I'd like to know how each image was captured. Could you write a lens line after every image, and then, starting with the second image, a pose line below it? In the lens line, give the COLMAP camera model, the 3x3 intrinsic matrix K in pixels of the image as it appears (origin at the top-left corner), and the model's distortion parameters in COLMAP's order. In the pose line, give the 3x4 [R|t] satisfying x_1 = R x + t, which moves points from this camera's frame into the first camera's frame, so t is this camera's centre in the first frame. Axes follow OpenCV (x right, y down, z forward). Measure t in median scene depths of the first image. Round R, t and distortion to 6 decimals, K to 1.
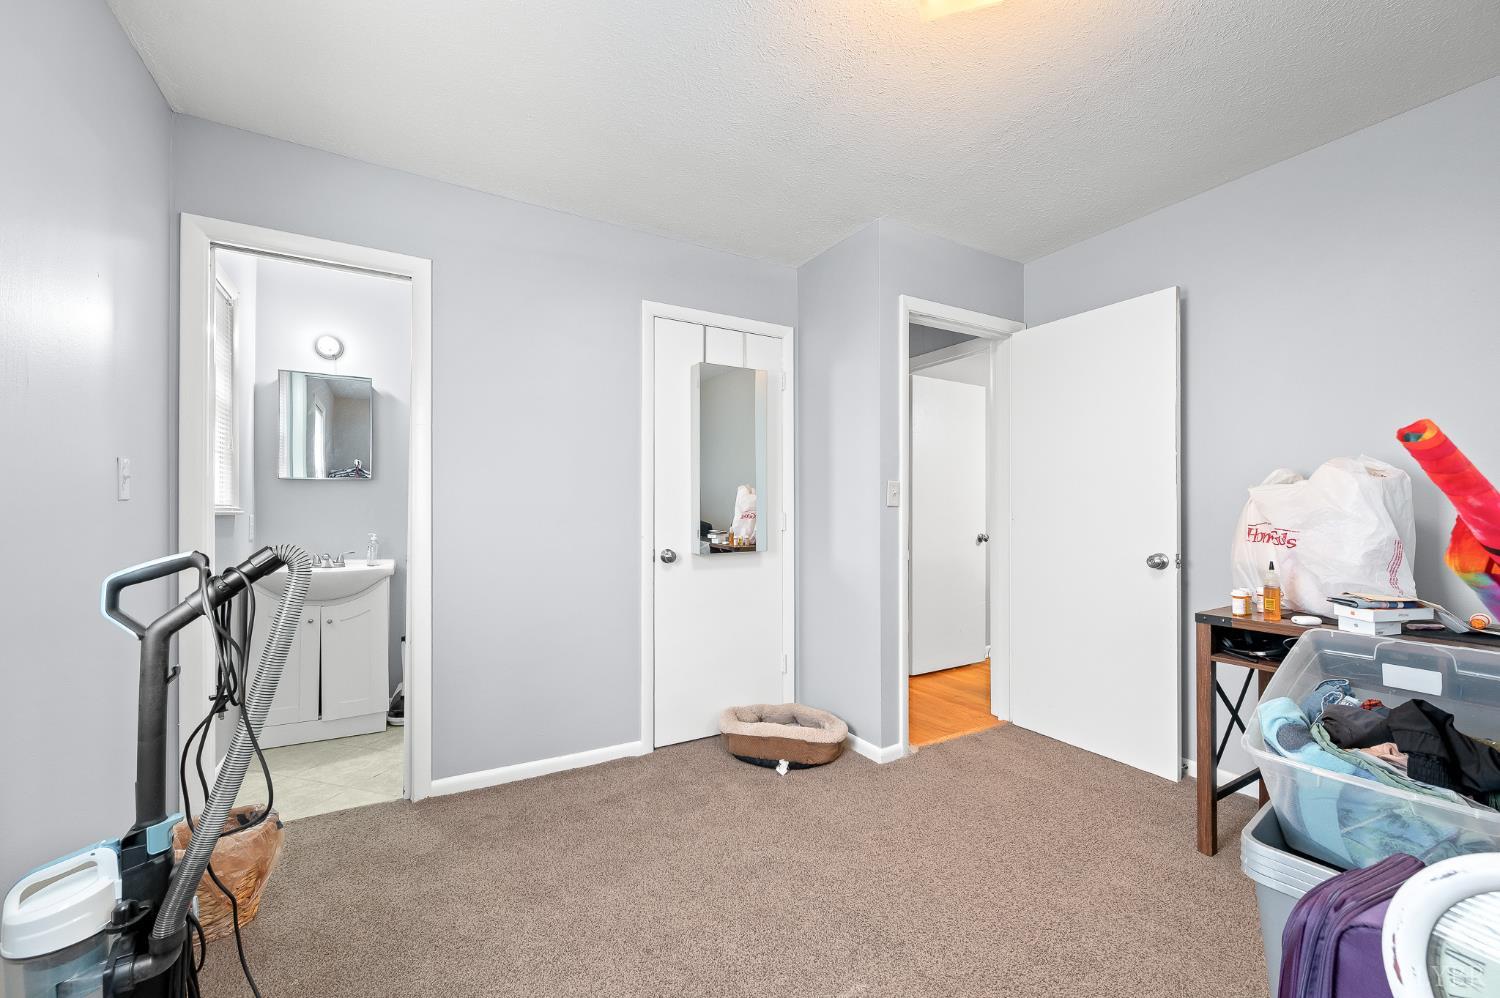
lens RADIAL K [[594.9, 0, 748.6], [0, 594.9, 505.7], [0, 0, 1]] dist [0.001900, 0.000328]
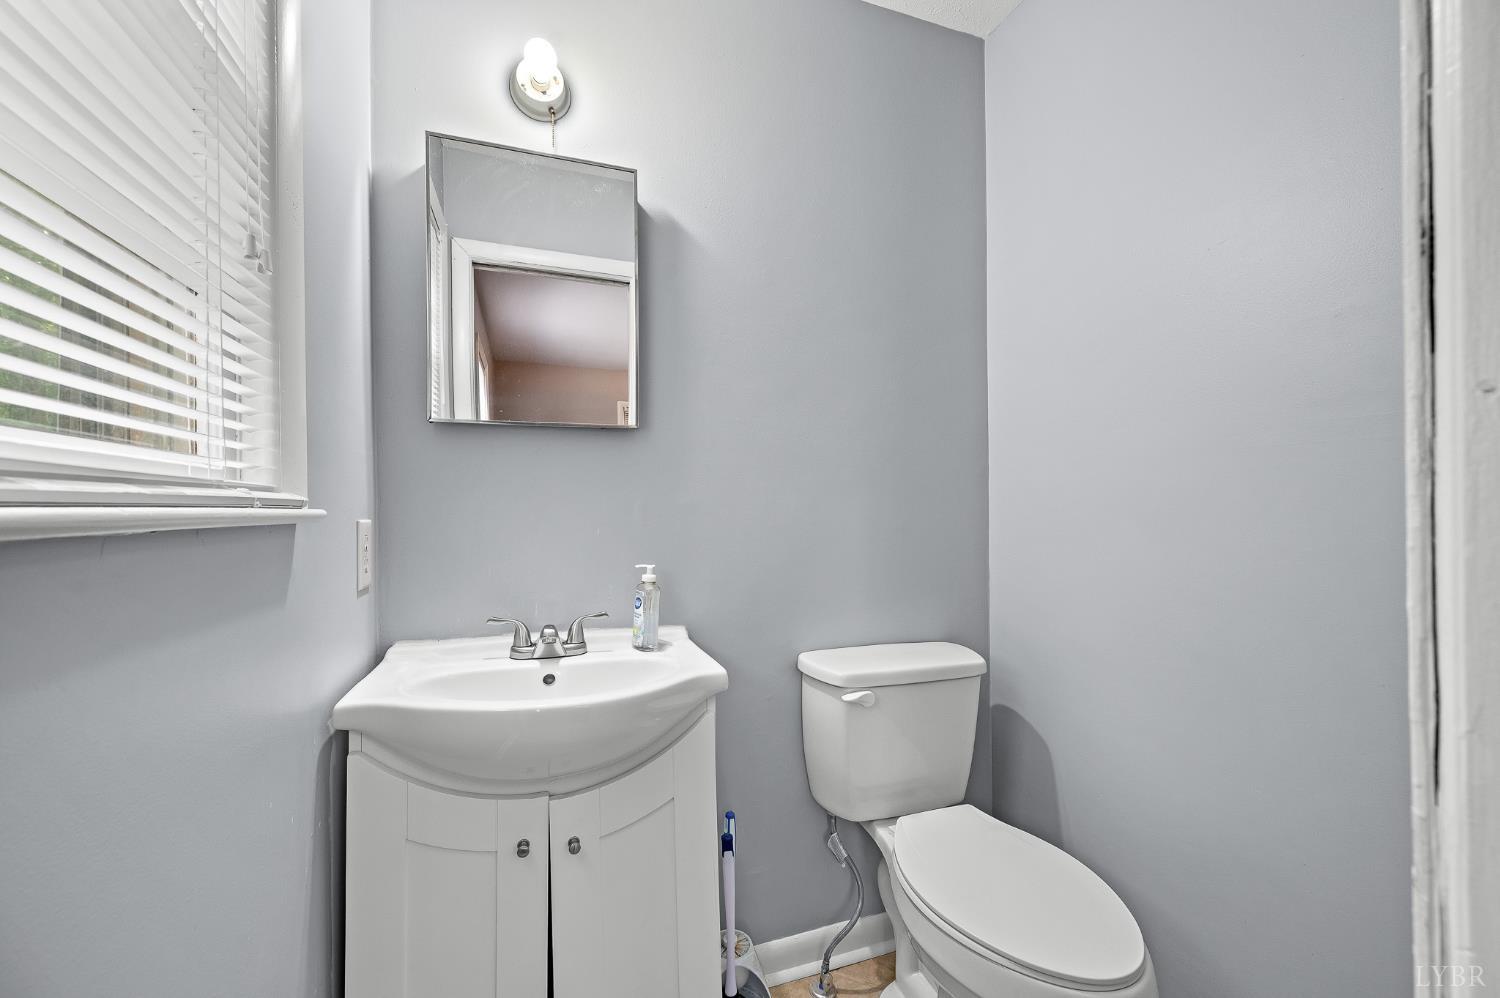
lens RADIAL K [[594.9, 0, 749.7], [0, 594.9, 503.0], [0, 0, 1]] dist [0.001900, 0.000328]
pose [[0.984095, -0.010995, -0.177300, -0.537616], [0.011607, 0.999930, 0.002416, 0.007343], [0.177261, -0.004436, 0.984154, 0.682685]]
